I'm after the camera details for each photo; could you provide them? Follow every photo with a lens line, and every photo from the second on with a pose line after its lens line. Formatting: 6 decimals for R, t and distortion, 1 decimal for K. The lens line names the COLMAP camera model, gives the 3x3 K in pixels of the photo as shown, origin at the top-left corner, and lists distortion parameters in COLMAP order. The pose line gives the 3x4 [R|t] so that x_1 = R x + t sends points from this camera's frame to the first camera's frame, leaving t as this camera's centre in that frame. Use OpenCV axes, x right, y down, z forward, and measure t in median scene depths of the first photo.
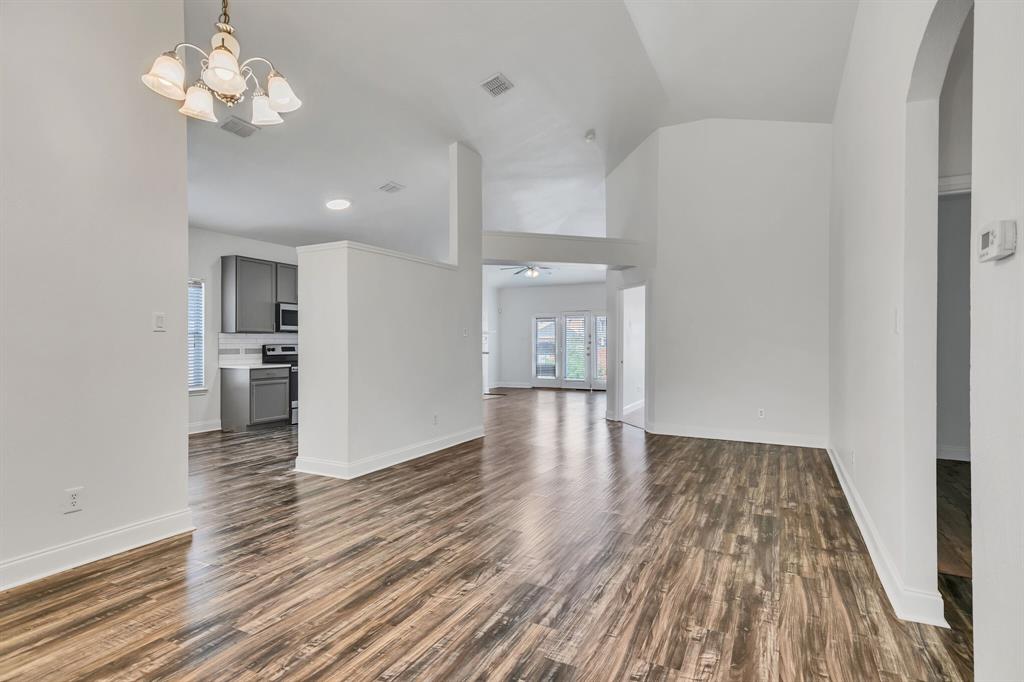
lens RADIAL K [[503.9, 0, 512.6], [0, 503.9, 335.6], [0, 0, 1]] dist [0.015778, 0.000157]
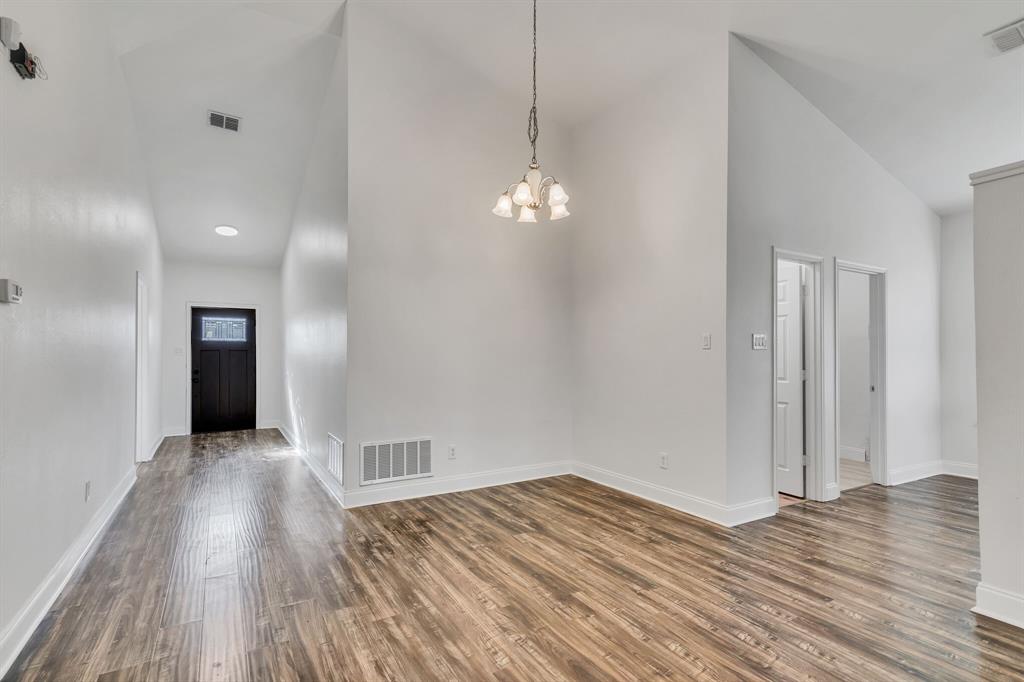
lens RADIAL K [[503.9, 0, 512.6], [0, 503.9, 335.6], [0, 0, 1]] dist [0.015778, 0.000157]
pose [[-0.528184, -0.038703, -0.848247, 0.733908], [0.007467, 0.998710, -0.050218, 0.024765], [0.849097, -0.032858, -0.527214, 1.556039]]
